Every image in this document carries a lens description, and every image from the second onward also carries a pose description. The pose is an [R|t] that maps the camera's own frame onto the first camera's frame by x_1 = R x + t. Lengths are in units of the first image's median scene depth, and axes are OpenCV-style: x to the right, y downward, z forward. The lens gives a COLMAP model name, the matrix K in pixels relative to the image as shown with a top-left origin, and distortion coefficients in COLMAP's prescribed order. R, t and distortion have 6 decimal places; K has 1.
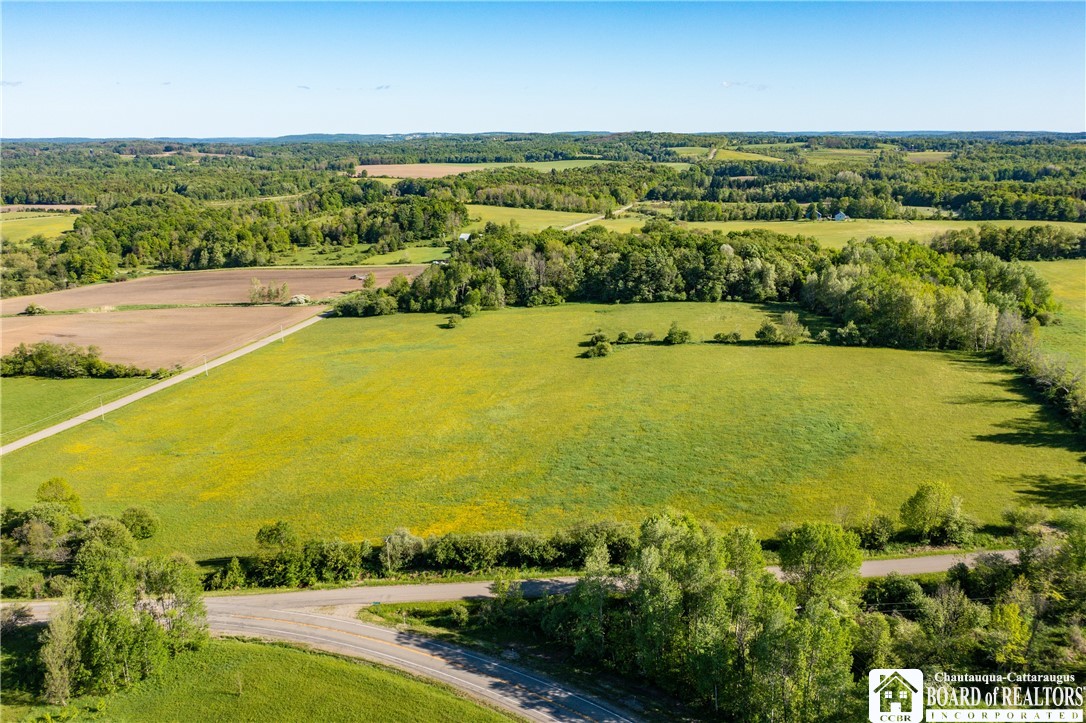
lens RADIAL K [[859.3, 0, 544.4], [0, 859.3, 358.1], [0, 0, 1]] dist [-0.009084, -0.009025]
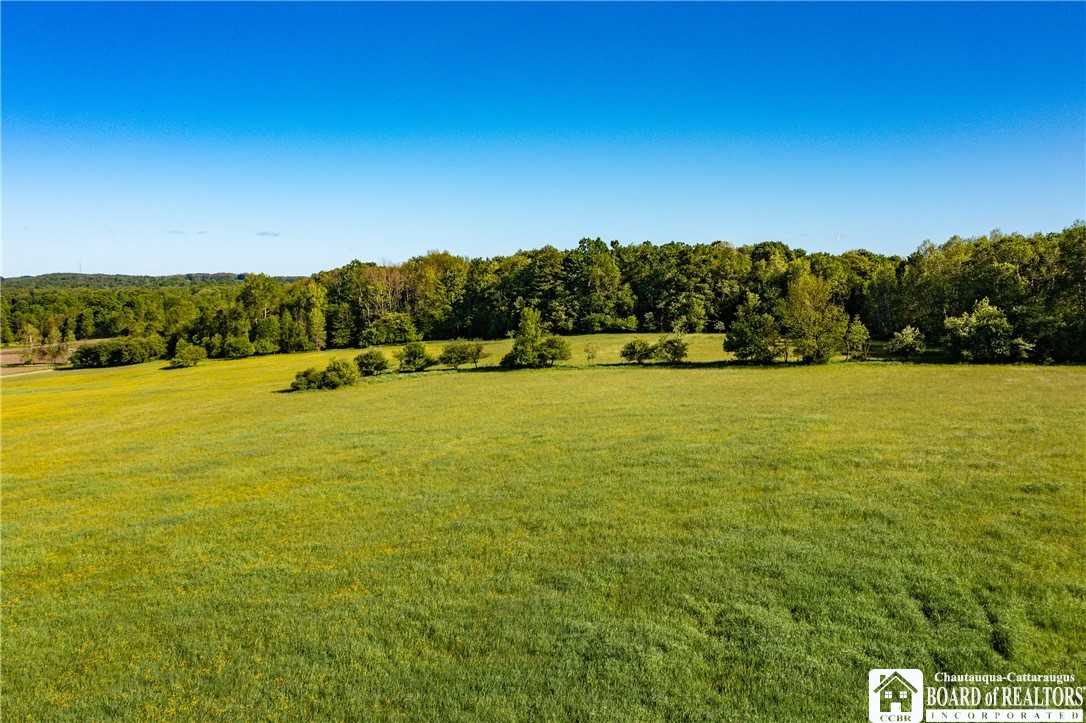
lens RADIAL K [[859.3, 0, 545.5], [0, 859.3, 369.2], [0, 0, 1]] dist [-0.009084, -0.009025]
pose [[0.994362, 0.017241, -0.104629, 0.165467], [-0.033451, 0.987315, -0.155209, 0.037617], [0.100625, 0.157834, 0.982325, 0.492120]]
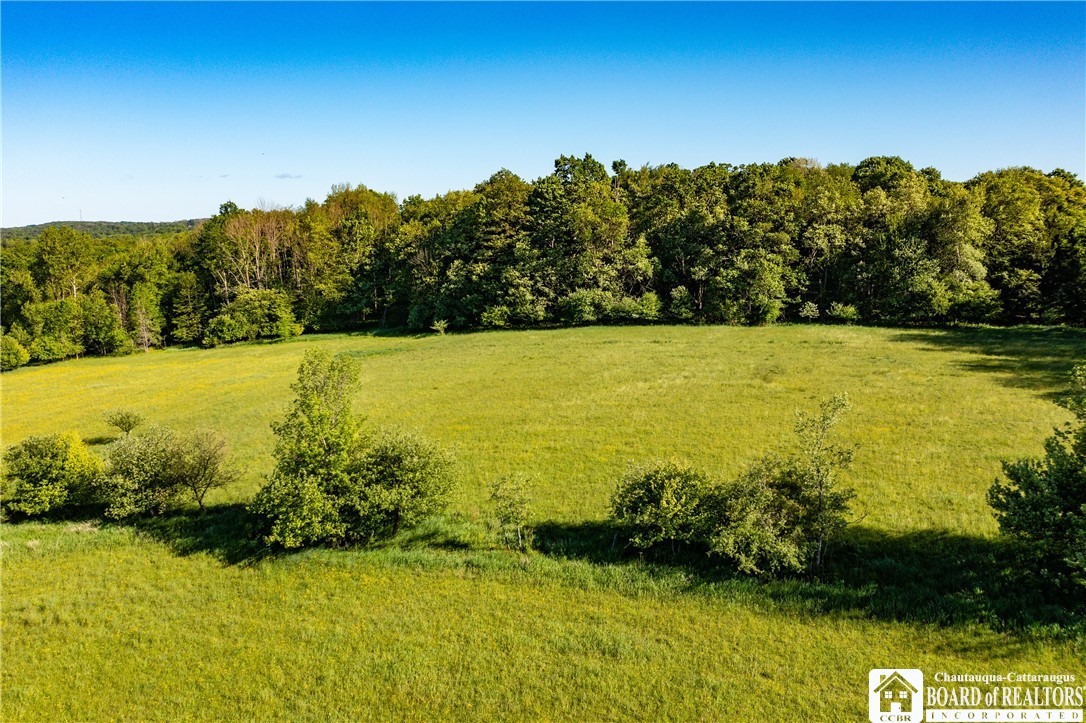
lens RADIAL K [[859.3, 0, 540.4], [0, 859.3, 356.6], [0, 0, 1]] dist [-0.009084, -0.009025]
pose [[0.991243, 0.006269, -0.131901, 0.164436], [-0.019259, 0.995055, -0.097438, -0.026310], [0.130638, 0.099125, 0.986462, 0.713517]]
